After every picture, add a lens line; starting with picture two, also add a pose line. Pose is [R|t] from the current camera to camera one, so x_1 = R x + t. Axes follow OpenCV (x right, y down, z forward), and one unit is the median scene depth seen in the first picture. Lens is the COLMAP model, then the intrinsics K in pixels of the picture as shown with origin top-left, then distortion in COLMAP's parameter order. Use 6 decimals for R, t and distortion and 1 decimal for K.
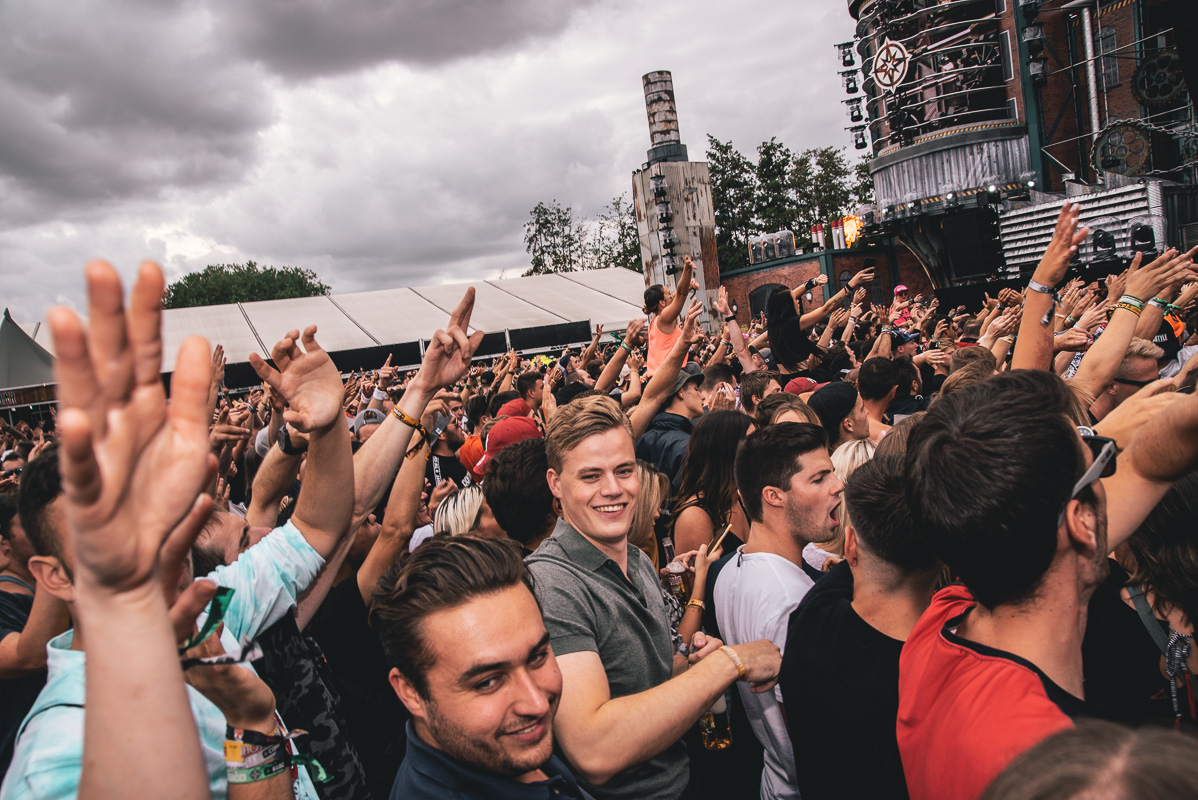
lens RADIAL K [[865.6, 0, 597.1], [0, 865.6, 401.4], [0, 0, 1]] dist [-0.090509, 0.070267]
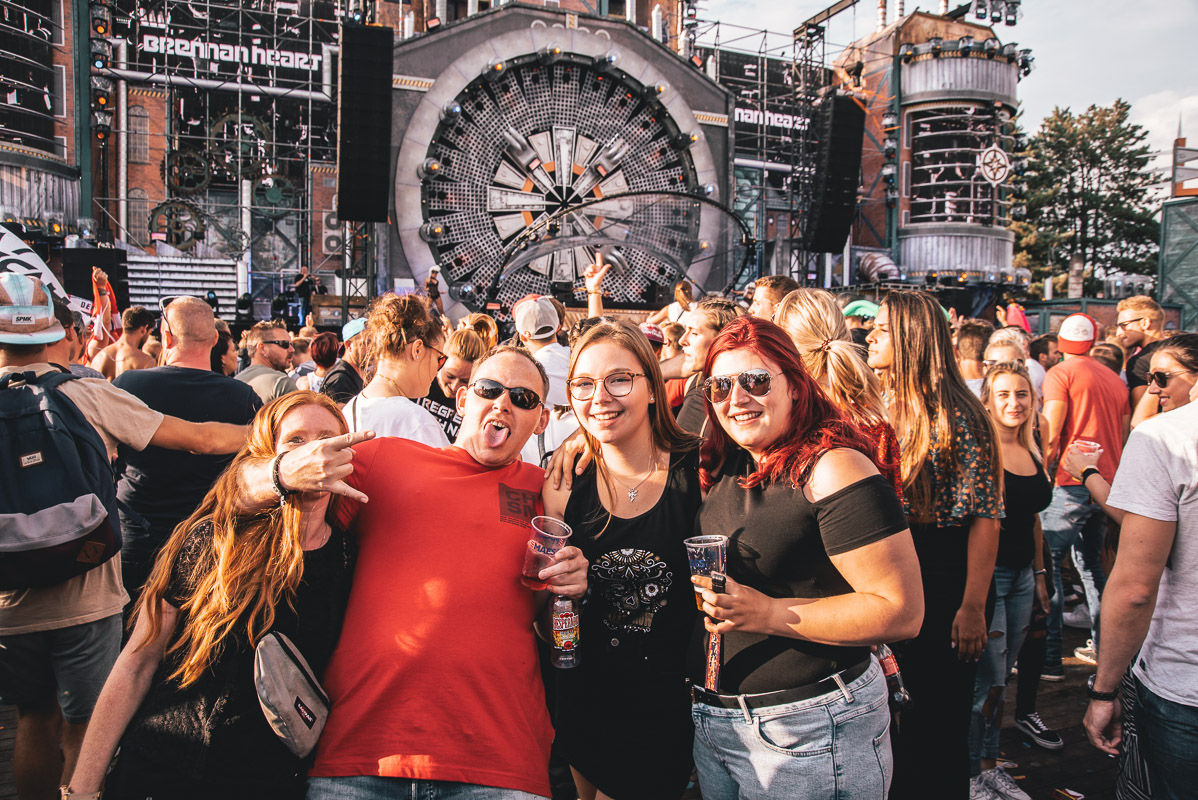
lens RADIAL K [[865.6, 0, 592.5], [0, 865.6, 391.3], [0, 0, 1]] dist [-0.090509, 0.070267]
pose [[0.131435, 0.085150, 0.987661, -0.346970], [0.038377, 0.995120, -0.090901, 0.036240], [-0.990582, 0.049851, 0.127526, 0.304852]]
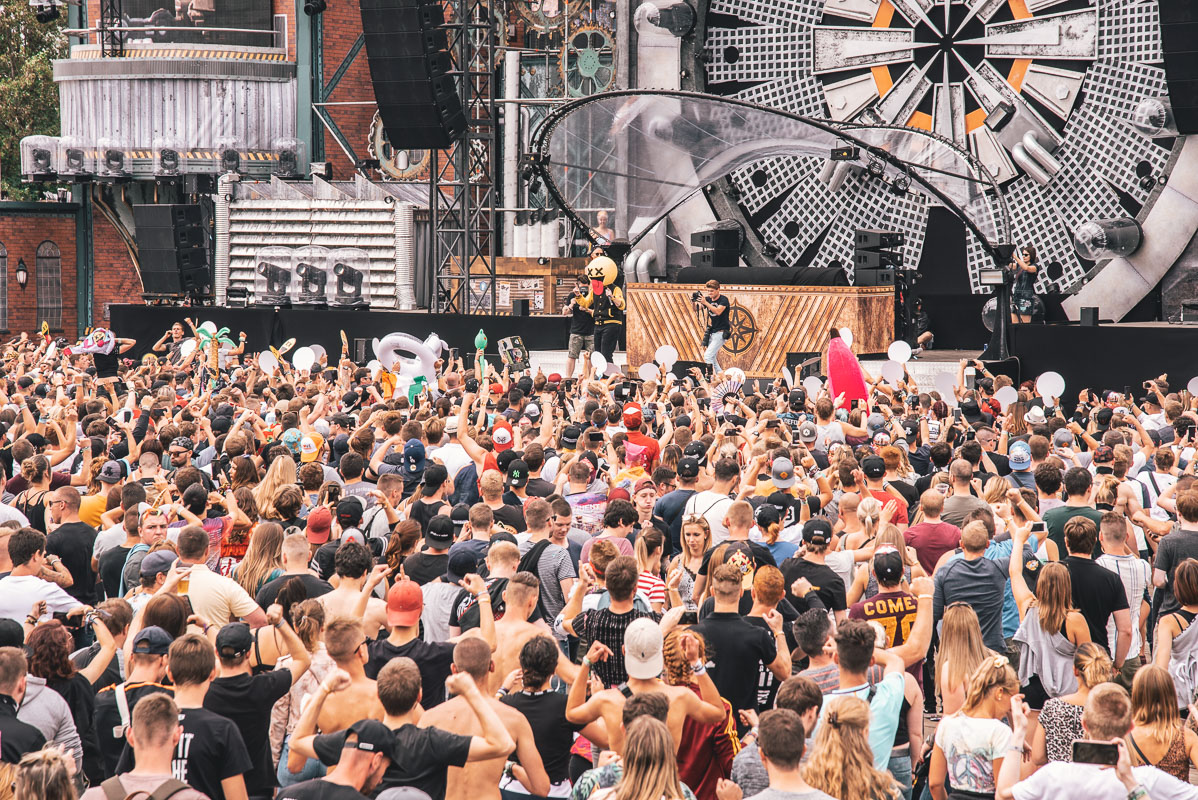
lens RADIAL K [[3371.7, 0, 599.5], [0, 3371.7, 401.1], [0, 0, 1]] dist [0.929123, 0.000000]
pose [[0.911687, 0.110636, 0.395710, -0.287301], [-0.094592, 0.993713, -0.059897, 0.063693], [-0.399849, 0.017176, 0.916420, -1.484152]]
